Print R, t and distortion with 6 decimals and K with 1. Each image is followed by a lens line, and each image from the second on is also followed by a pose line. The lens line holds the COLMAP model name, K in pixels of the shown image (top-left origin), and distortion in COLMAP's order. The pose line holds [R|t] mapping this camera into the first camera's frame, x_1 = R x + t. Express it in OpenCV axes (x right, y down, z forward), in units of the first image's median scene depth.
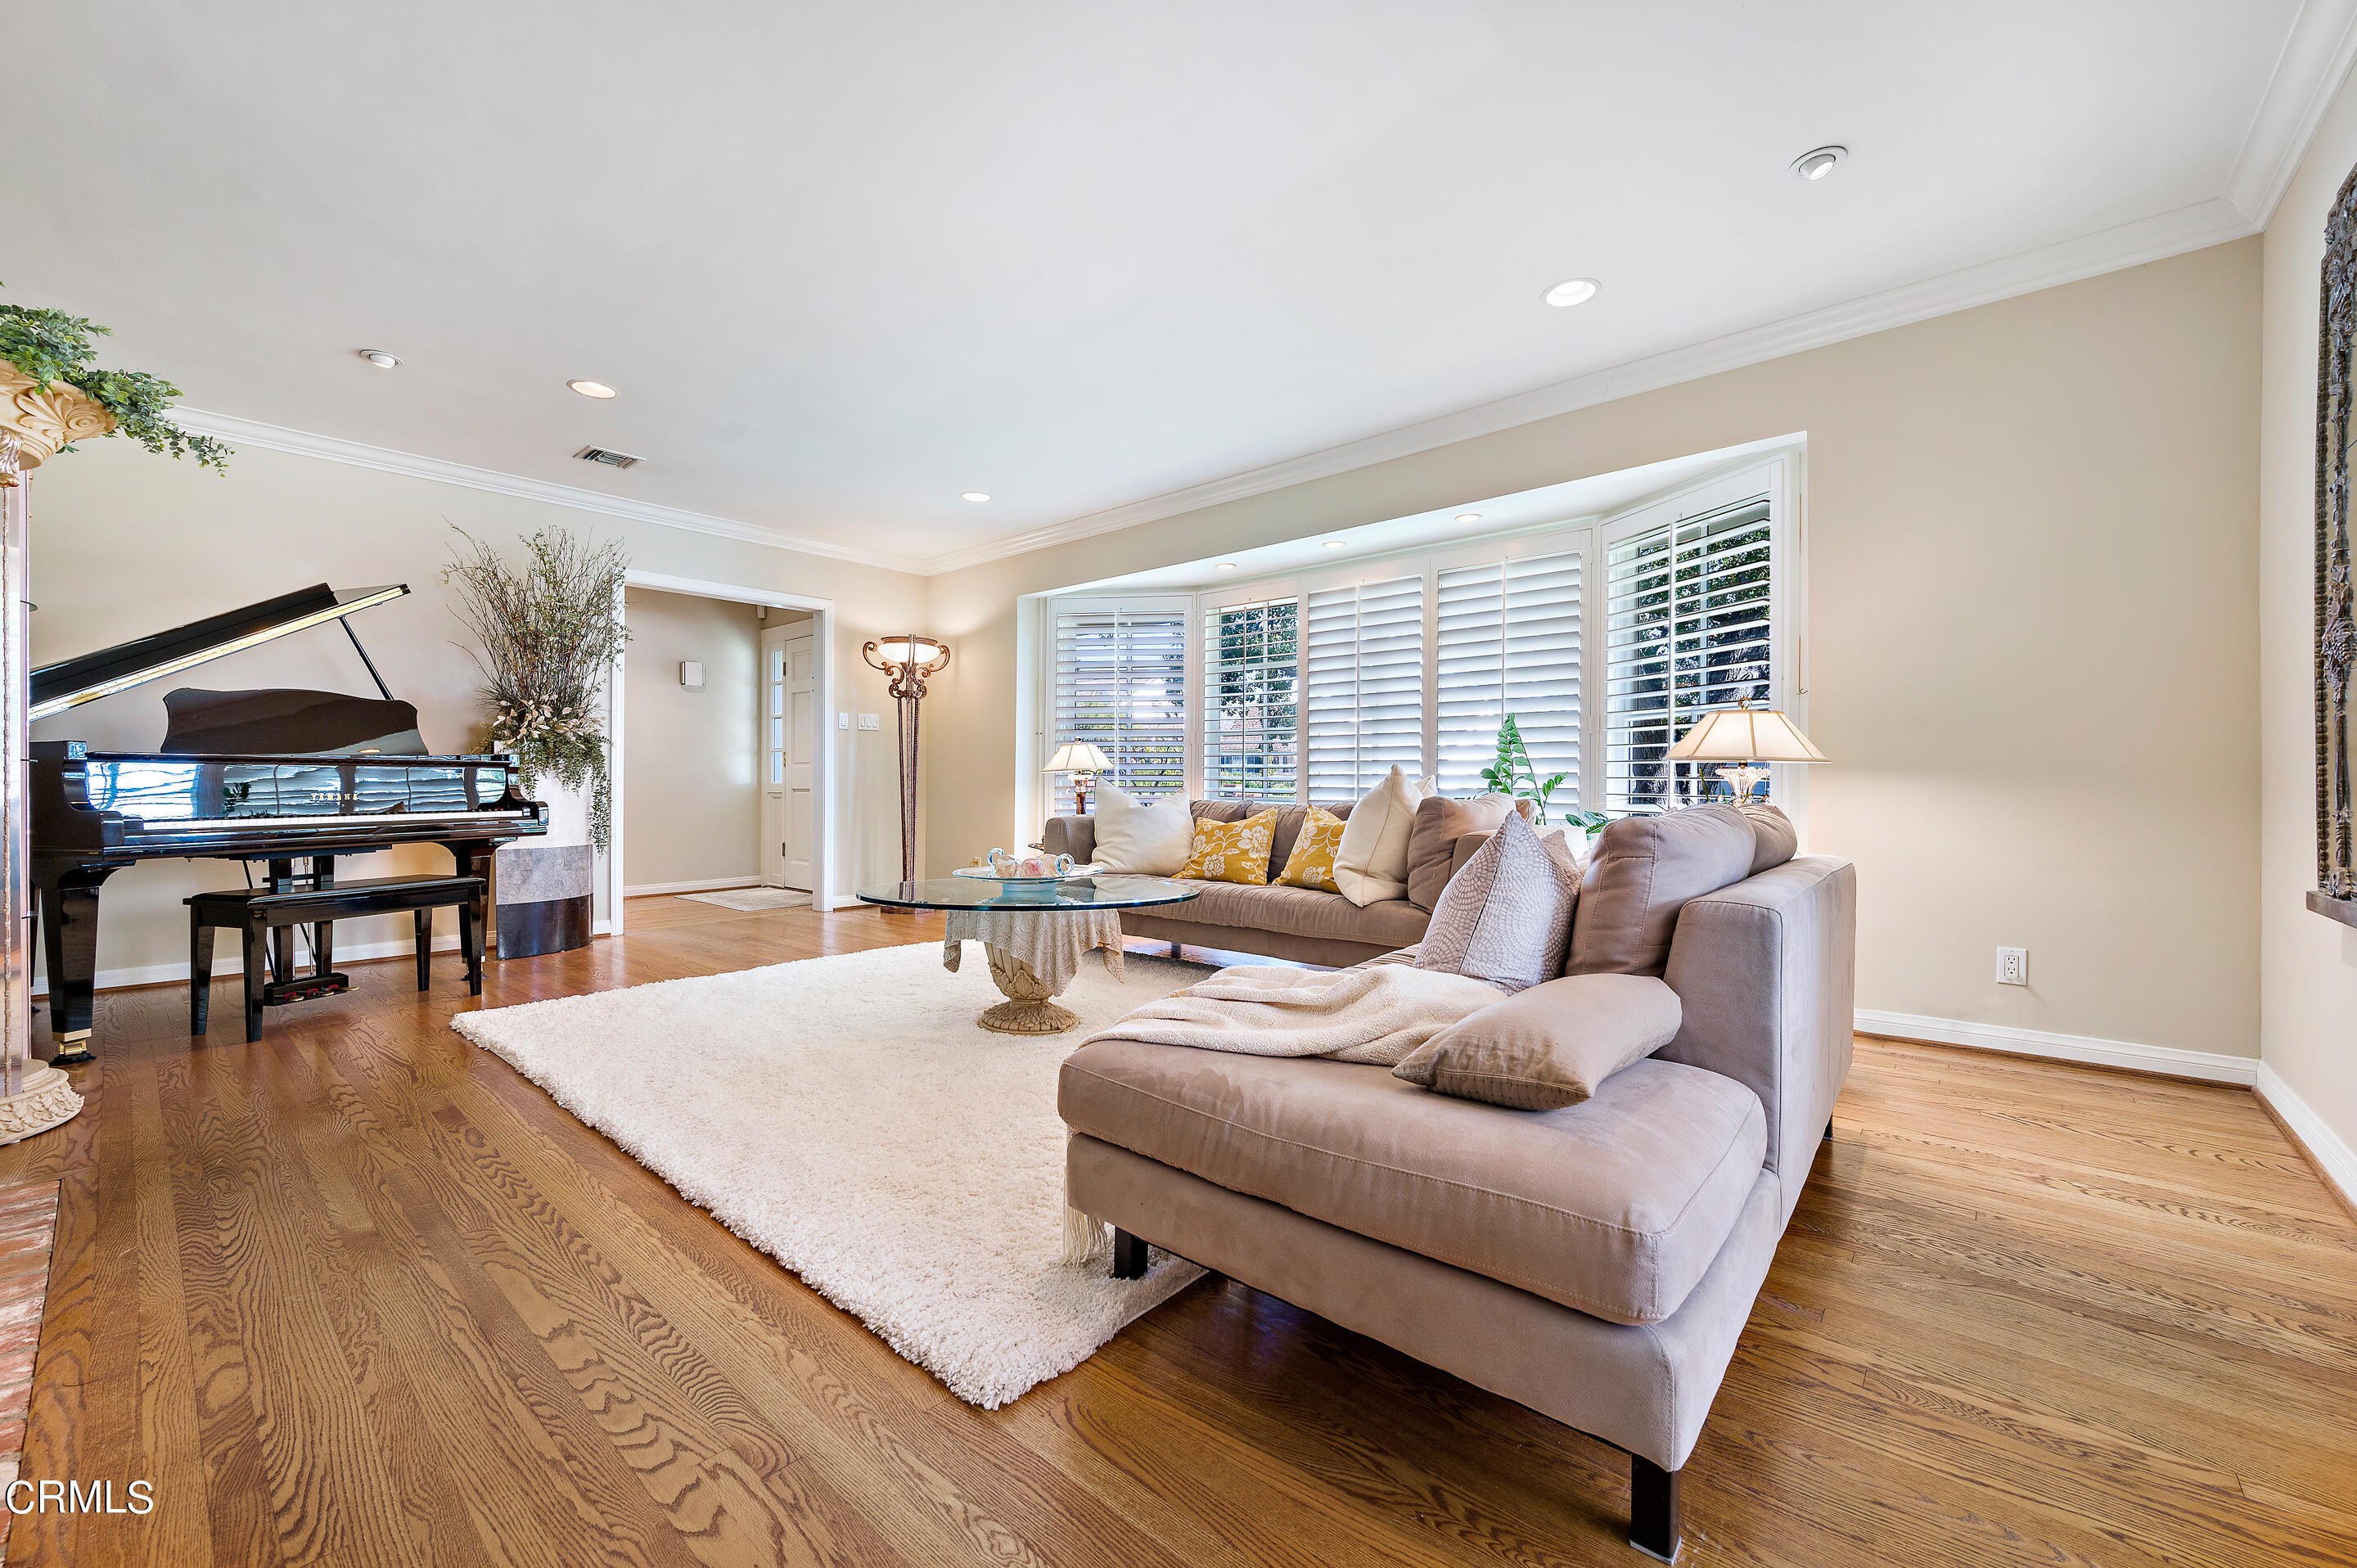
lens RADIAL K [[939.6, 0, 1167.5], [0, 939.6, 781.0], [0, 0, 1]] dist [-0.000794, -0.000013]
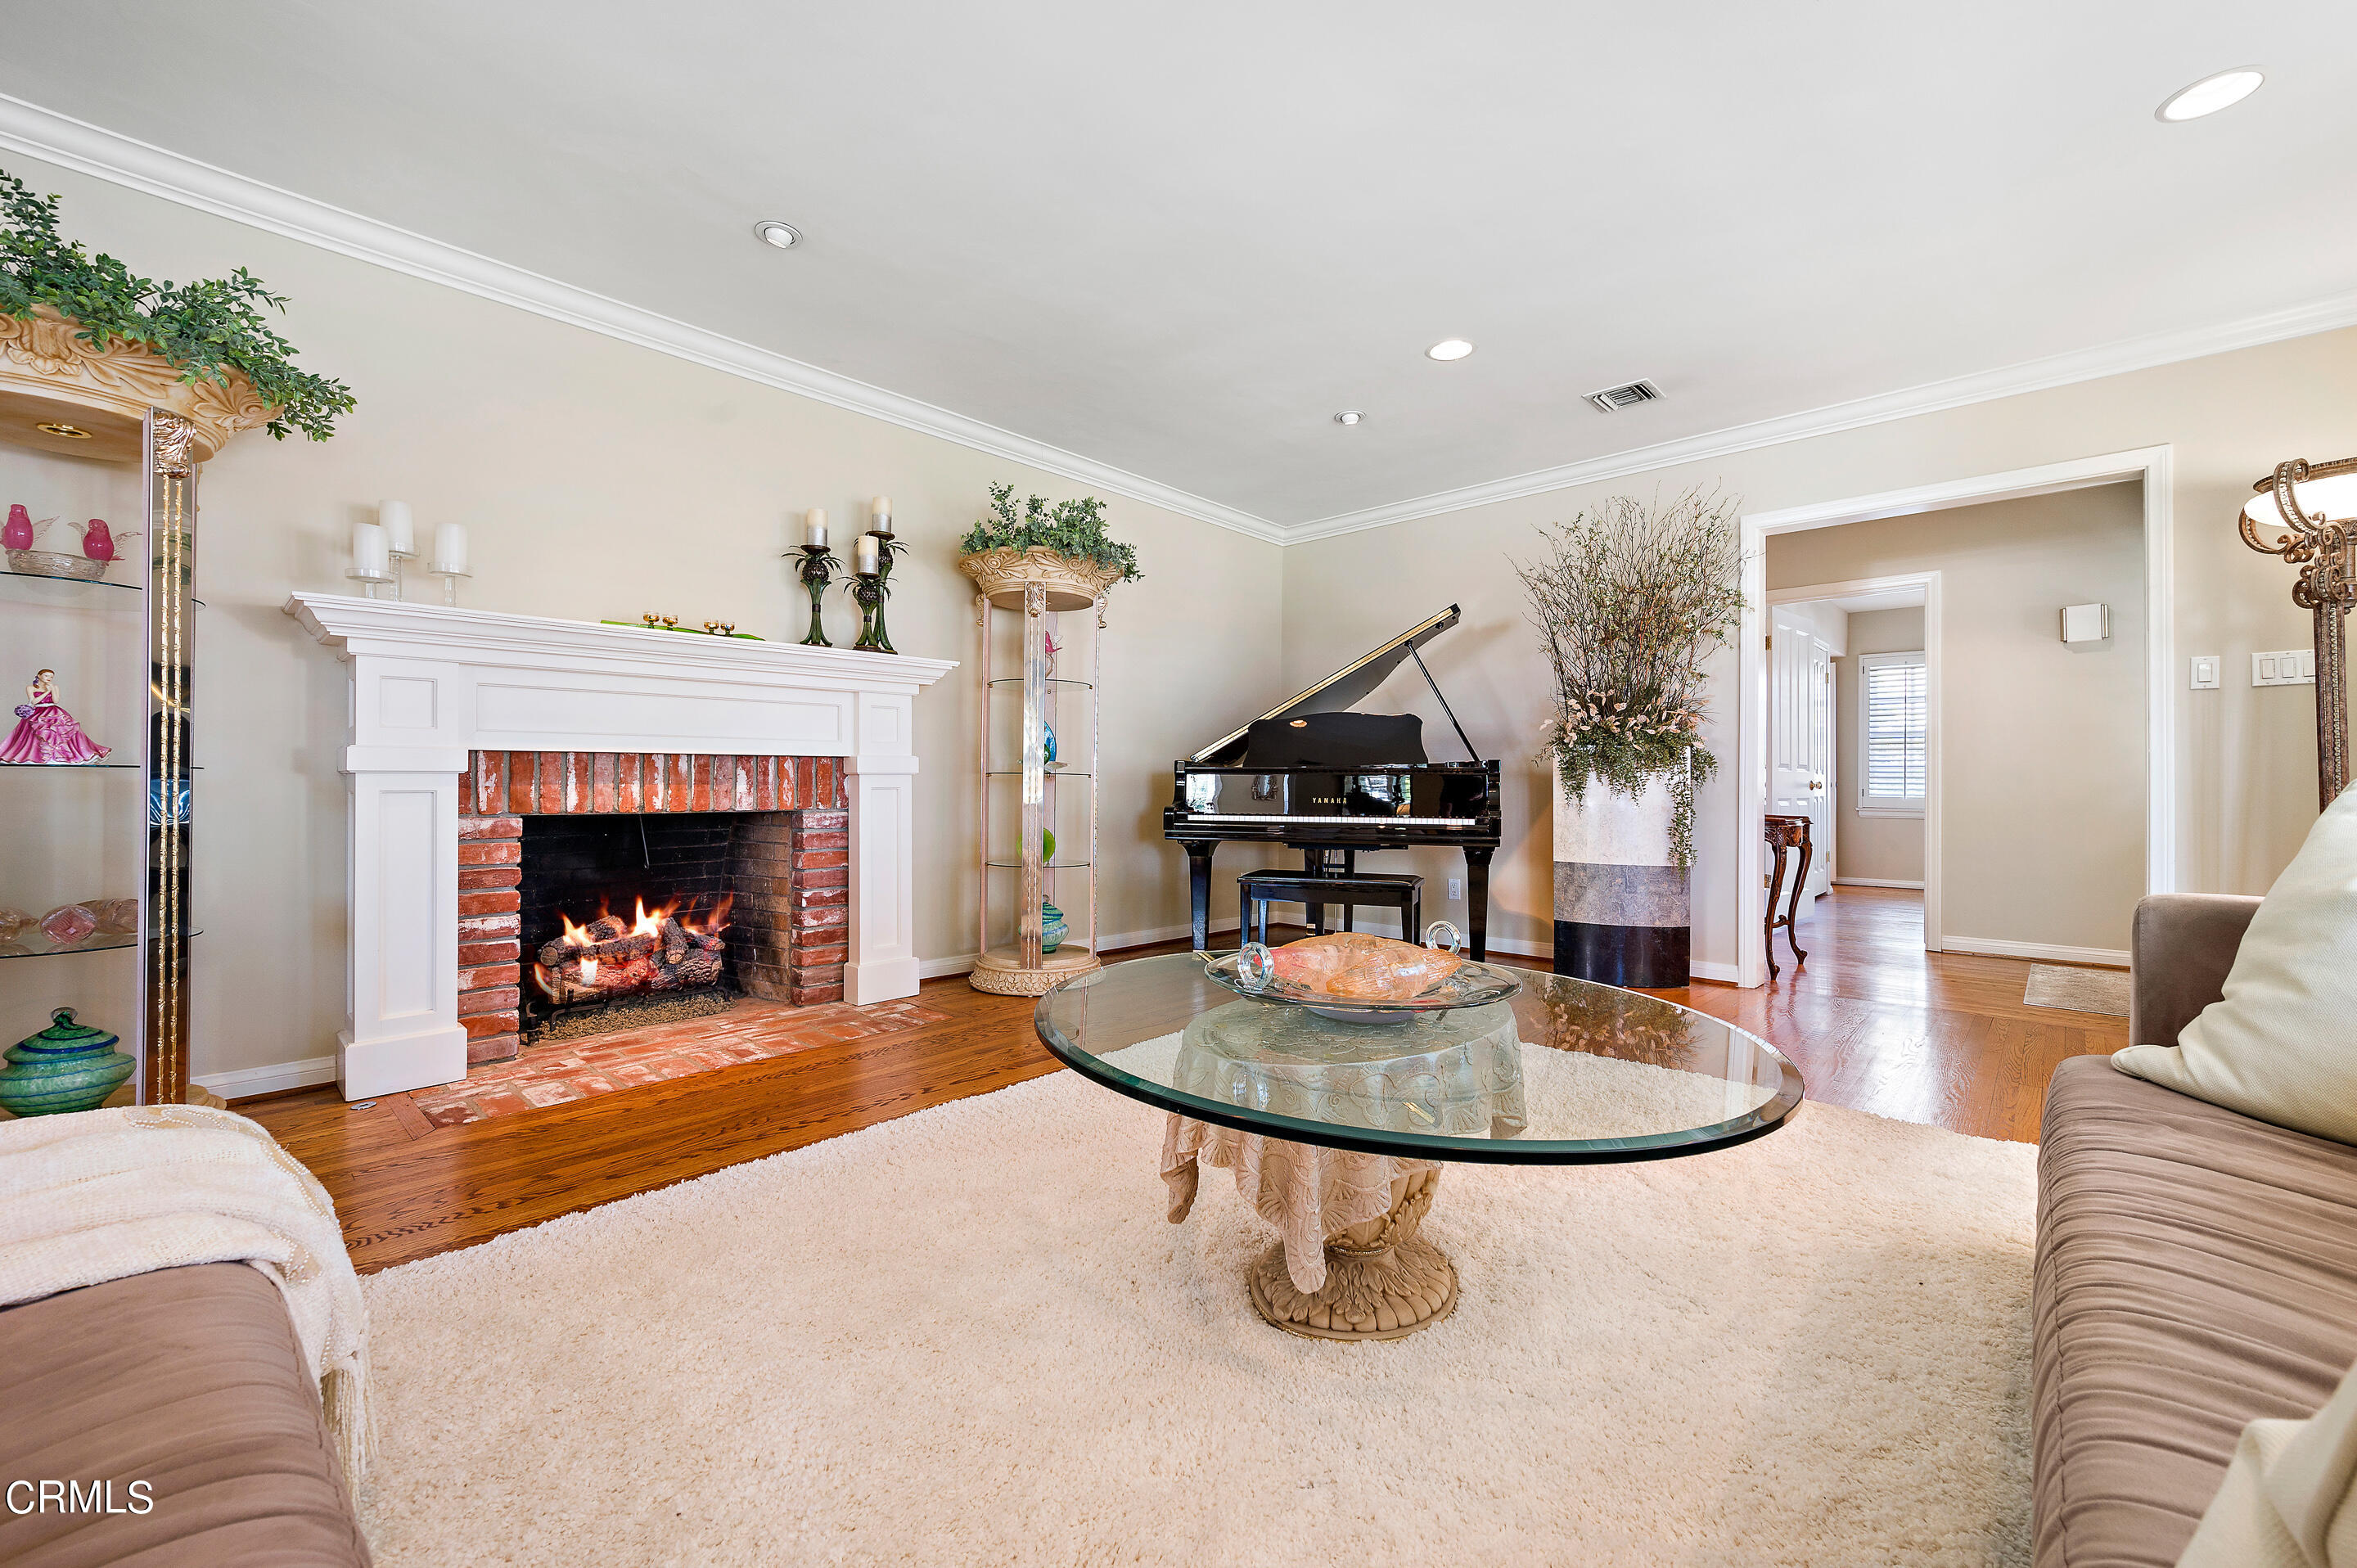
lens RADIAL K [[939.6, 0, 1168.9], [0, 939.6, 779.4], [0, 0, 1]] dist [-0.000794, -0.000013]
pose [[-0.021199, -0.006507, -0.999754, 0.299927], [-0.004091, 0.999971, -0.006422, -0.001459], [0.999767, 0.003954, -0.021225, 0.793681]]
